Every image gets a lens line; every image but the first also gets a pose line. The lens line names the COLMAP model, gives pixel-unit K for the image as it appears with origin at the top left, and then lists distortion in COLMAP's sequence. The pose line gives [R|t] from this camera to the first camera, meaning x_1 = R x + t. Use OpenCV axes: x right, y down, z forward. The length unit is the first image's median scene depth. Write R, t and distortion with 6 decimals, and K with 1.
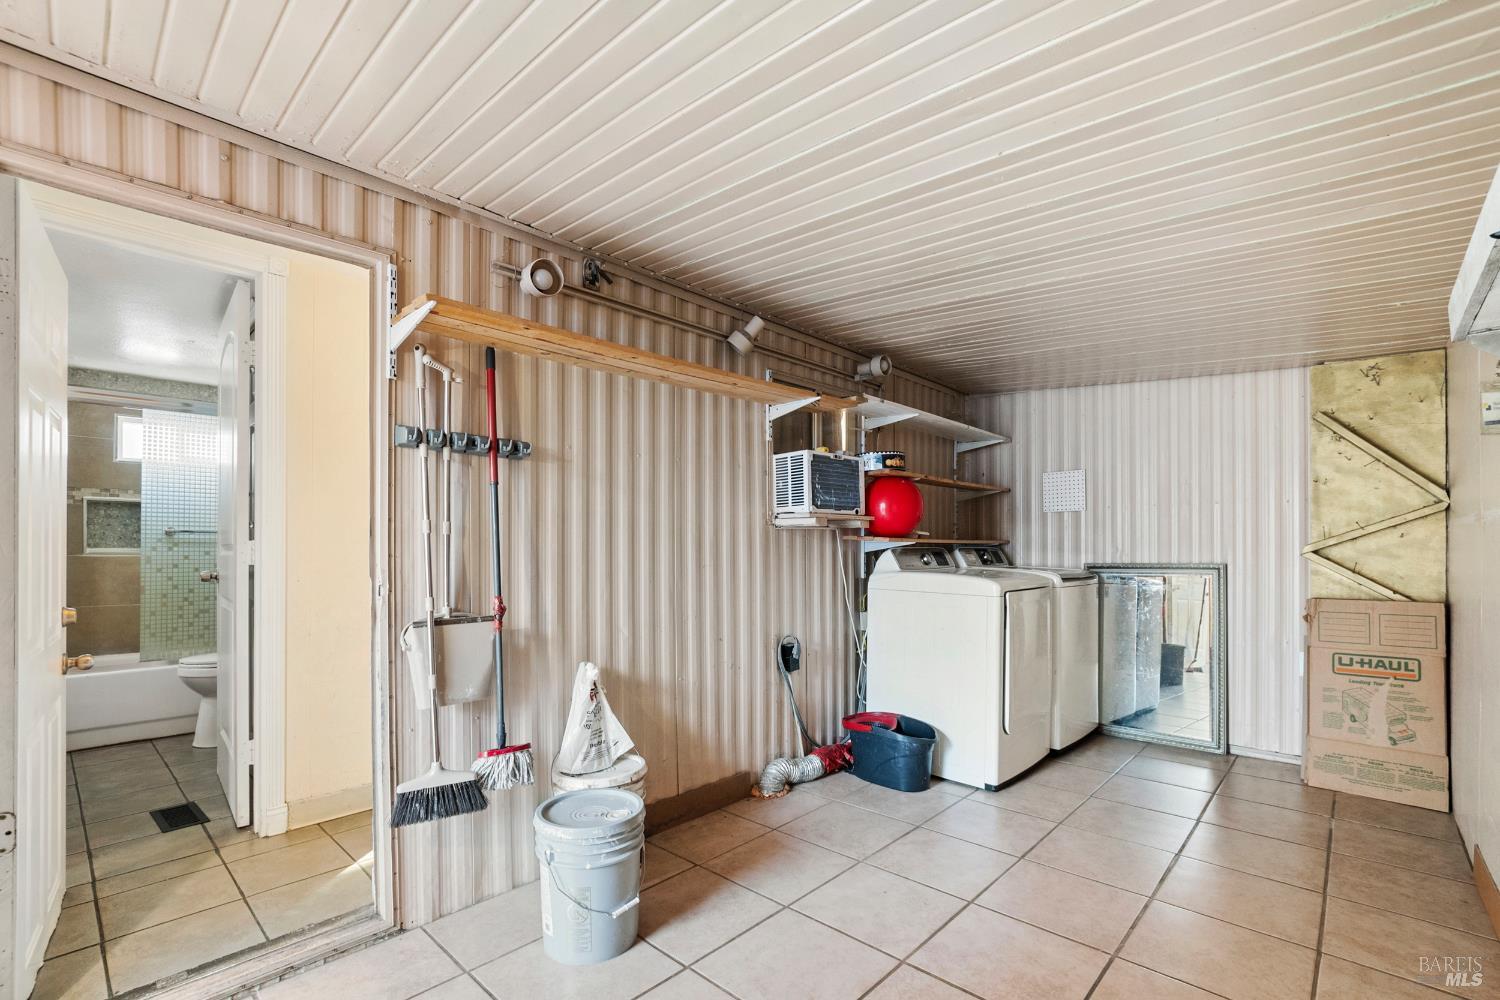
lens RADIAL K [[667.9, 0, 745.2], [0, 667.9, 537.7], [0, 0, 1]] dist [-0.001528, 0.000035]
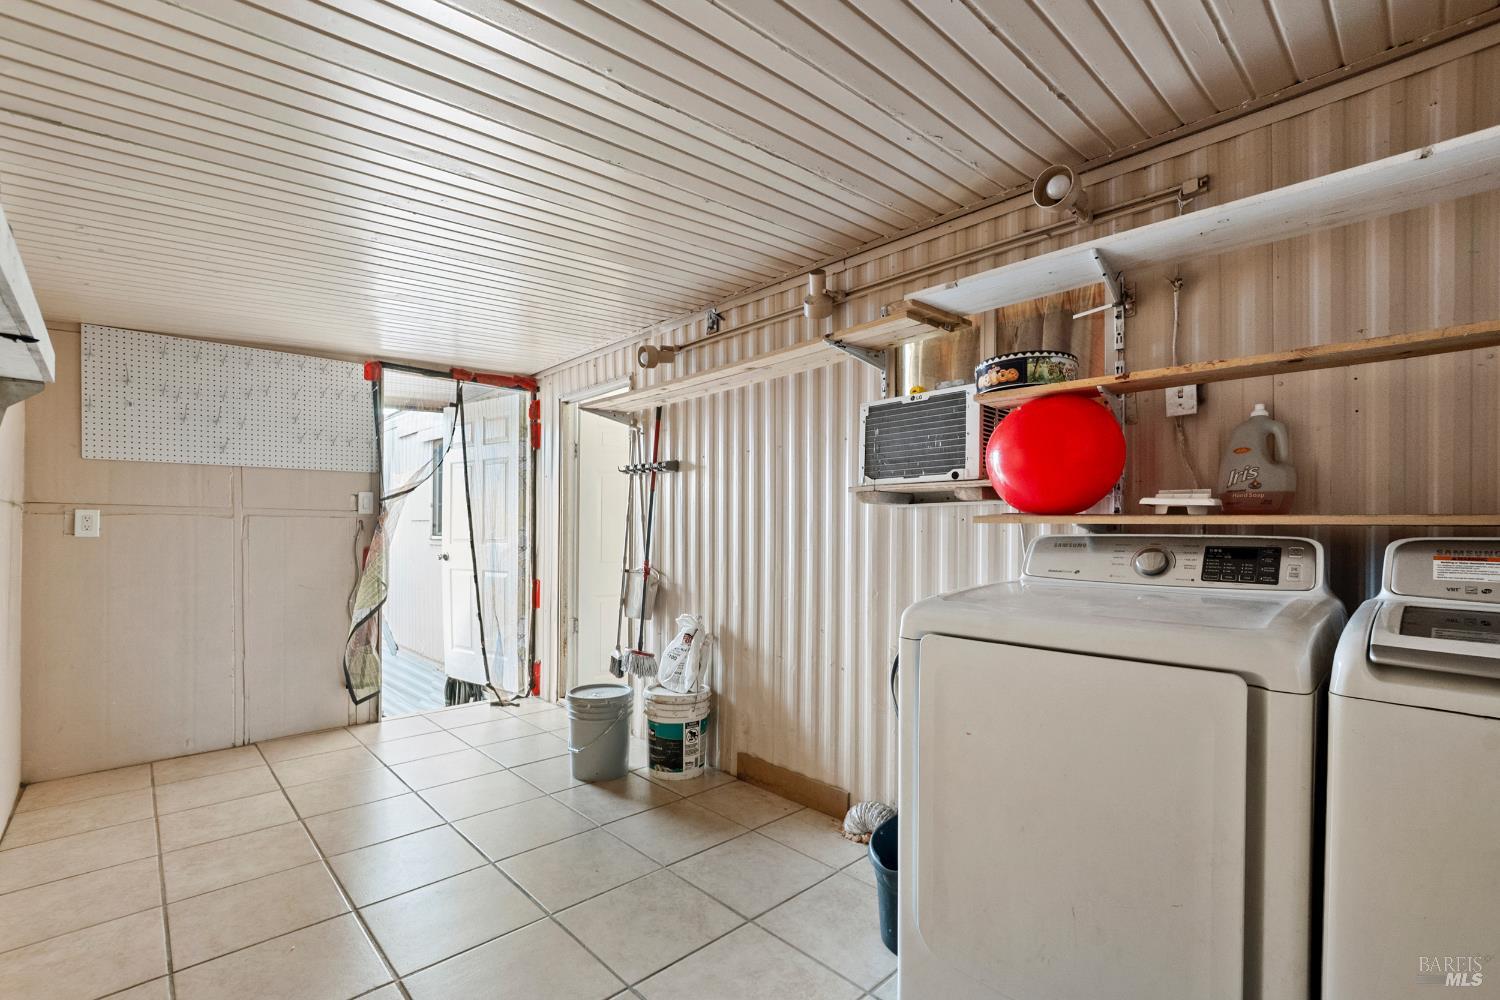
lens RADIAL K [[667.9, 0, 745.2], [0, 667.9, 537.7], [0, 0, 1]] dist [-0.001528, 0.000035]
pose [[-0.060954, 0.006354, -0.998120, 0.971015], [0.000236, 0.999980, 0.006351, 0.018222], [0.998141, 0.000152, -0.060954, 1.032705]]
